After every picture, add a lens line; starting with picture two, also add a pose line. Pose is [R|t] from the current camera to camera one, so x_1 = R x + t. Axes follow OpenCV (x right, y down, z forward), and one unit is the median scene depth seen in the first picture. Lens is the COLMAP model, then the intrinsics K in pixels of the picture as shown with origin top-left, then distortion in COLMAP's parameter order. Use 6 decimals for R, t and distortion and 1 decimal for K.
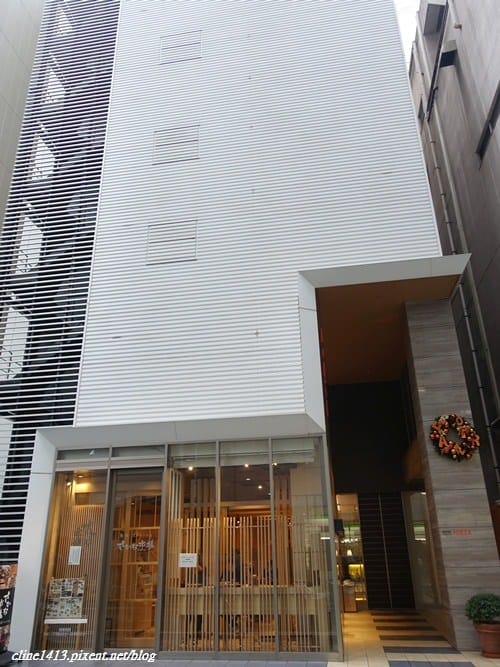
lens RADIAL K [[514.5, 0, 250.0], [0, 514.5, 333.5], [0, 0, 1]] dist [0.007406, -0.000730]
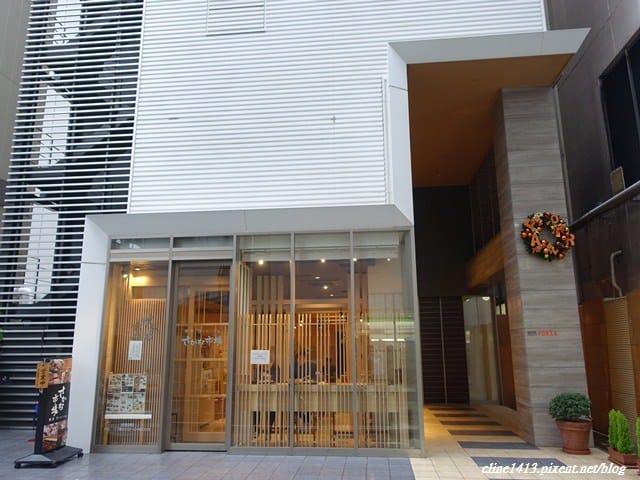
lens RADIAL K [[493.5, 0, 320.0], [0, 493.5, 240.0], [0, 0, 1]] dist [-0.000982, 0.002718]
pose [[0.997856, 0.026946, 0.059647, -0.065447], [-0.037066, 0.983750, 0.175676, 0.066564], [-0.053944, -0.177510, 0.982639, 0.145075]]
